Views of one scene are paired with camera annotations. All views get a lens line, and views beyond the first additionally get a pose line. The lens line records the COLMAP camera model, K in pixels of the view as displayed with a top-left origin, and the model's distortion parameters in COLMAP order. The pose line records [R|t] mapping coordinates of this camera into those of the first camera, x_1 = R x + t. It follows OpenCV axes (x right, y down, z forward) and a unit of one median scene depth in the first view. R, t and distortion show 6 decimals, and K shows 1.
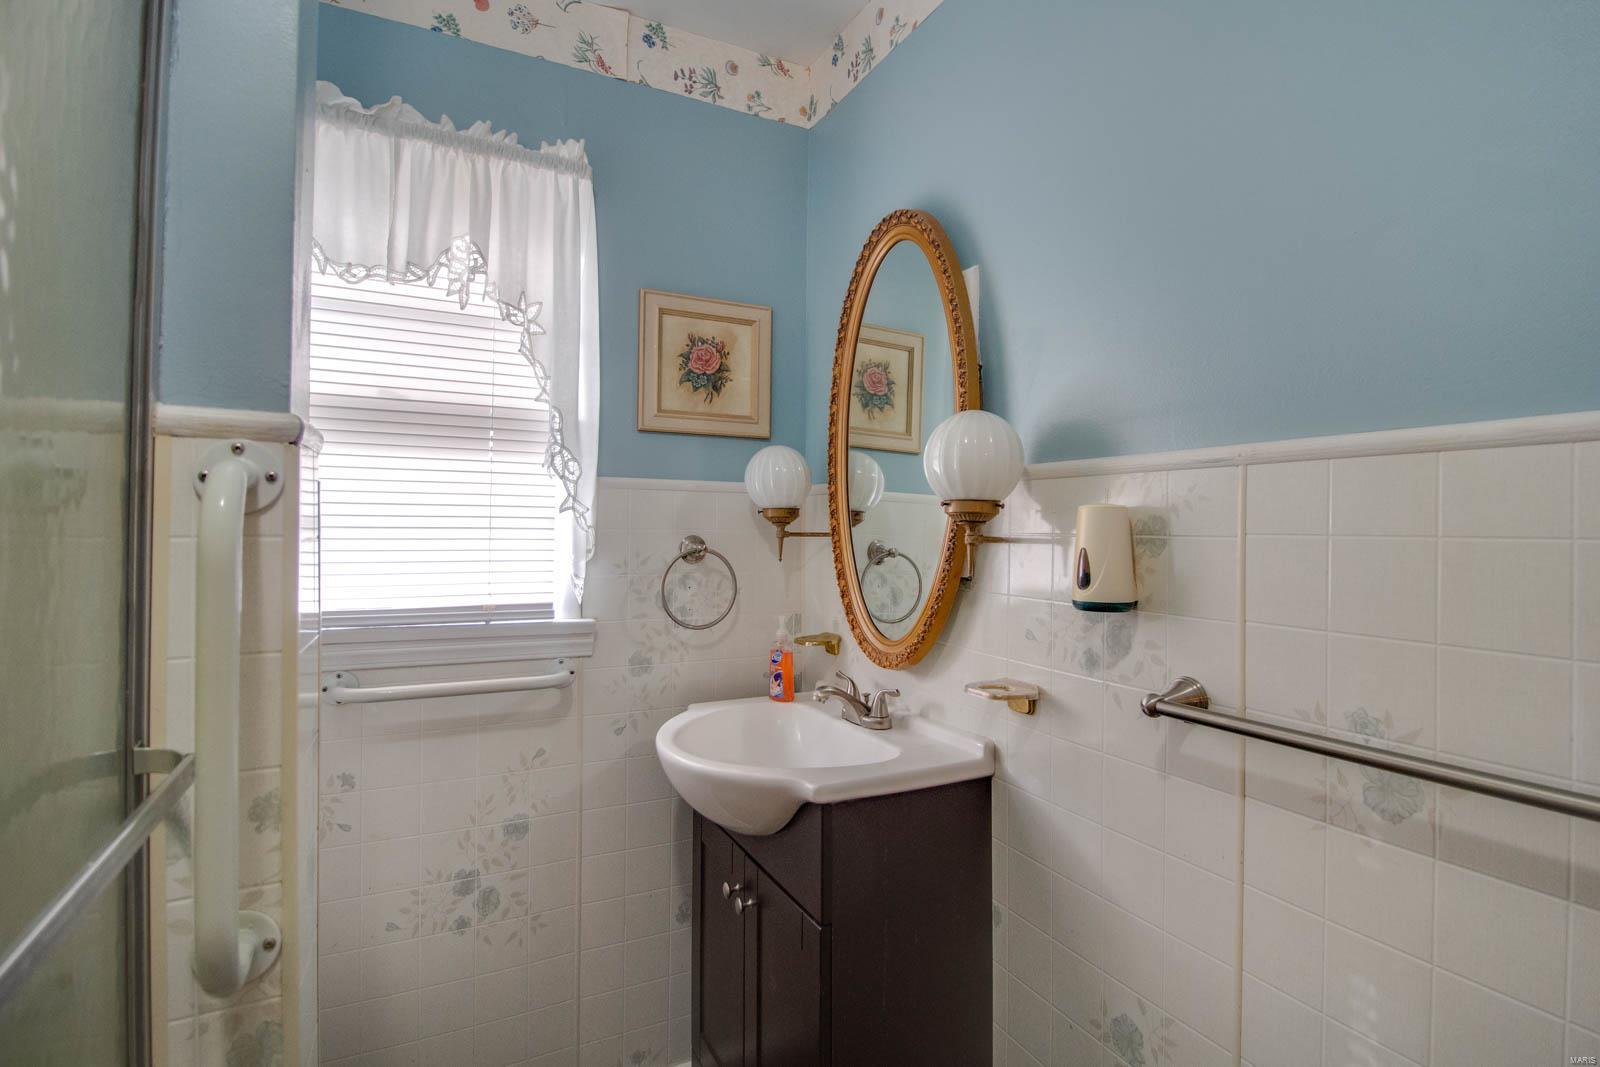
lens RADIAL K [[785.0, 0, 811.7], [0, 785.0, 521.3], [0, 0, 1]] dist [0.001225, -0.011340]
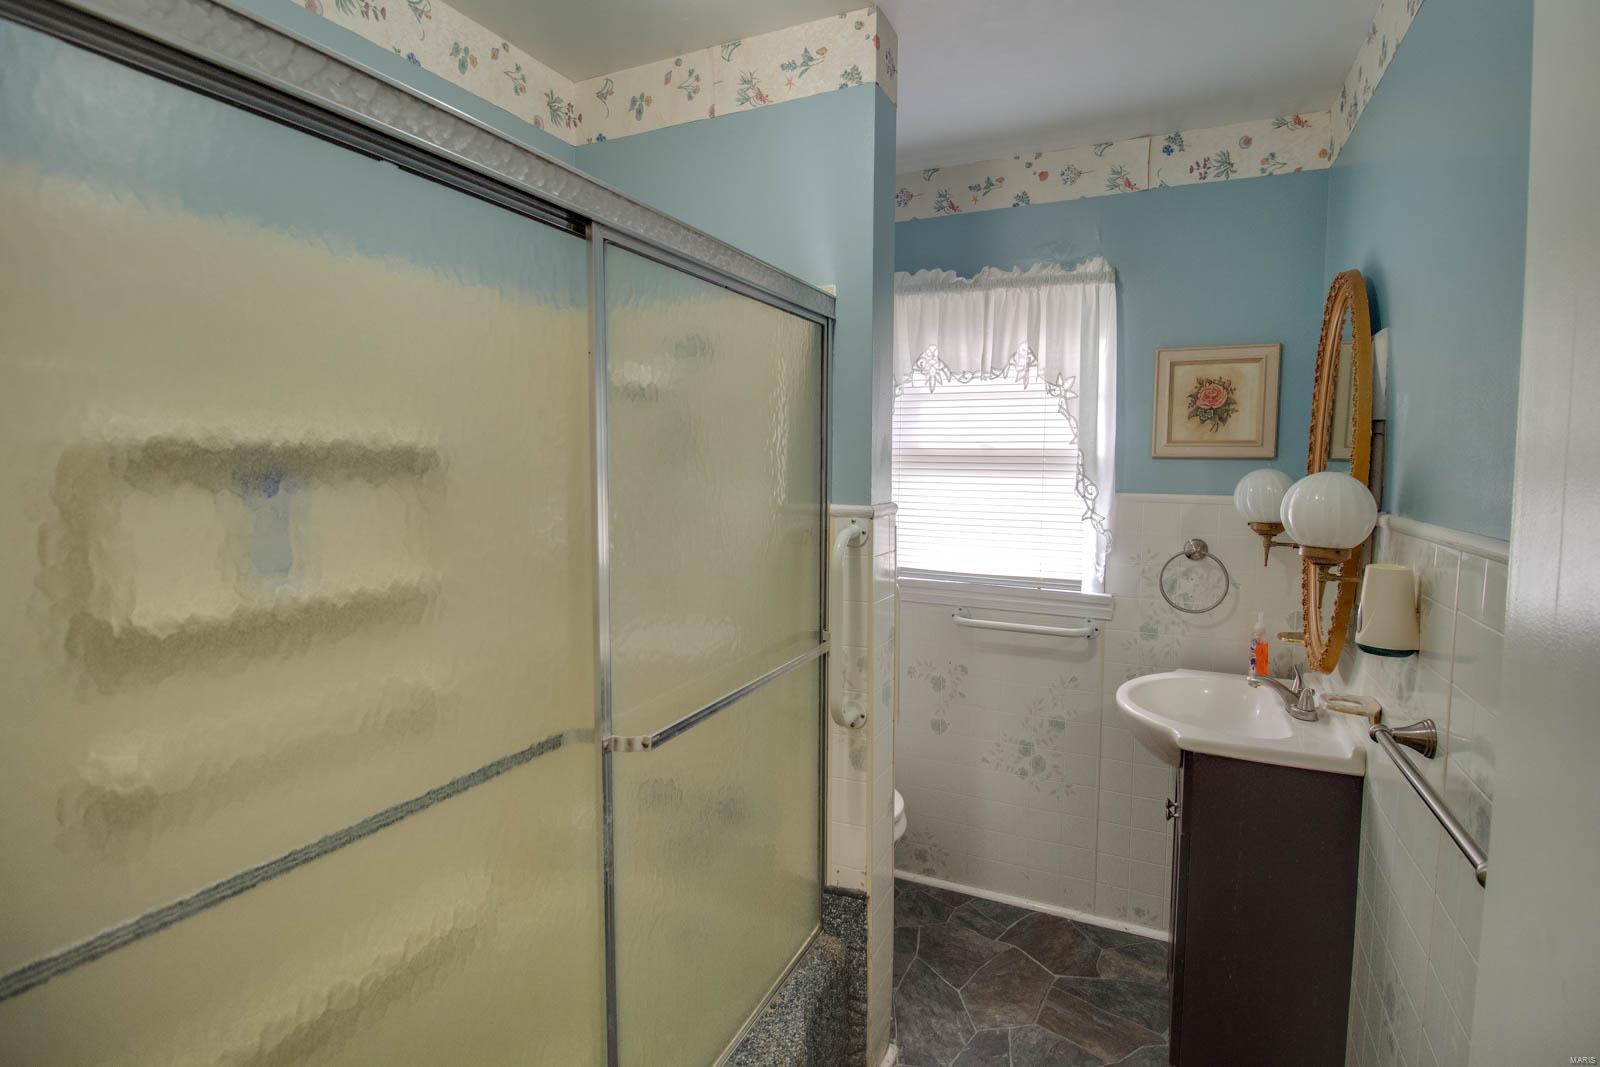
lens RADIAL K [[757.9, 0, 806.9], [0, 757.9, 512.0], [0, 0, 1]] dist [-0.000506, -0.018711]
pose [[0.604177, 0.046483, -0.795493, 0.482078], [0.008950, 0.997838, 0.065104, -0.120910], [0.796800, -0.046454, 0.602455, -0.256580]]
